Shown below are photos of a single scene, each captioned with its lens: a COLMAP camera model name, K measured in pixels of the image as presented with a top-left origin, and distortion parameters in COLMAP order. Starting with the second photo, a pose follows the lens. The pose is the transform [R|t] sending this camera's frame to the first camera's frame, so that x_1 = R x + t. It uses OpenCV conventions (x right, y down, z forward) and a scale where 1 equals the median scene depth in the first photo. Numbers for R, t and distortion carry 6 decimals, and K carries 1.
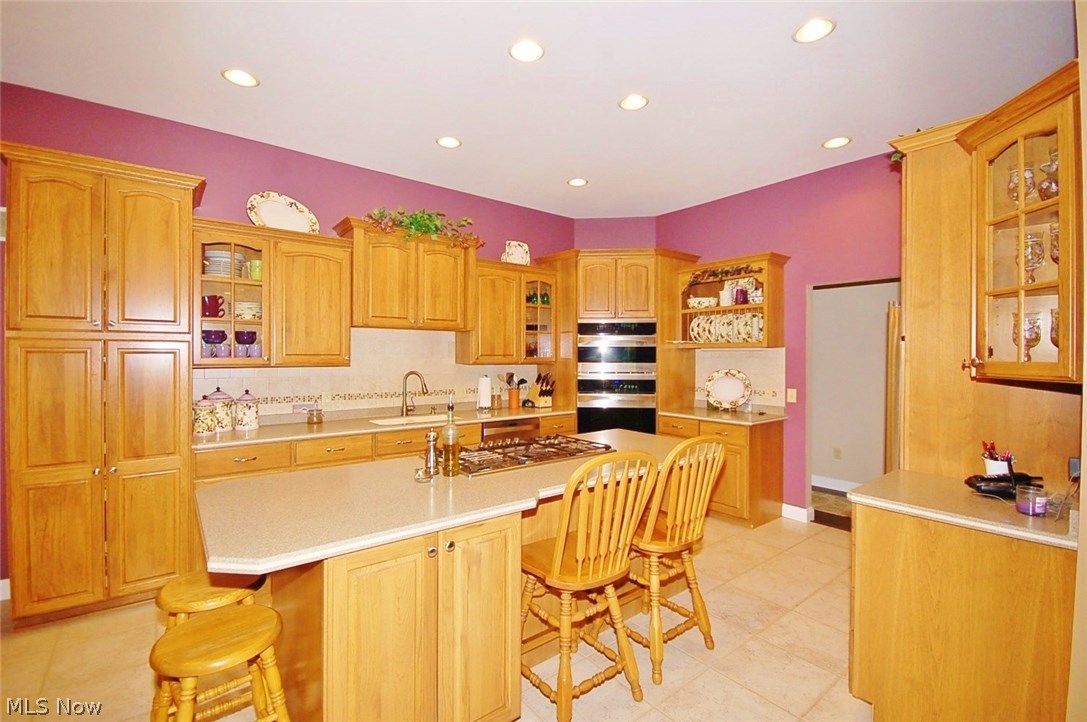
lens RADIAL K [[478.1, 0, 544.3], [0, 478.1, 358.2], [0, 0, 1]] dist [-0.001528, -0.001559]
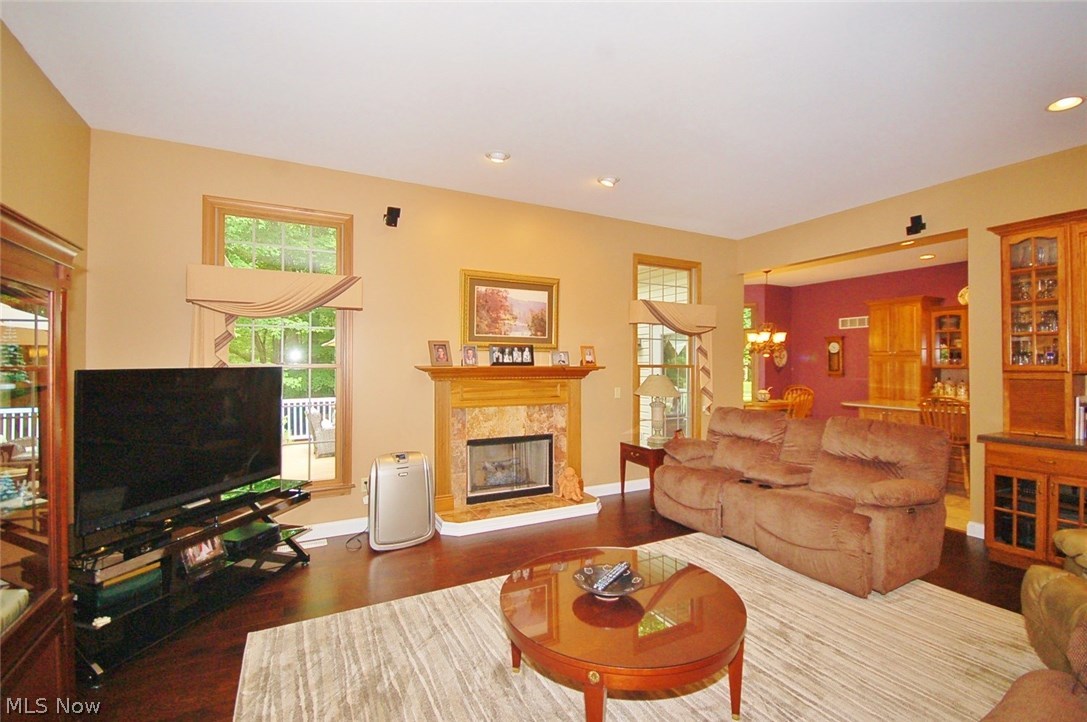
lens RADIAL K [[478.1, 0, 542.4], [0, 478.1, 357.6], [0, 0, 1]] dist [-0.001528, -0.001559]
pose [[-0.193528, -0.016320, -0.980959, 1.547921], [-0.011289, 0.999832, -0.014407, 0.016473], [0.981030, 0.008286, -0.193680, -0.367014]]
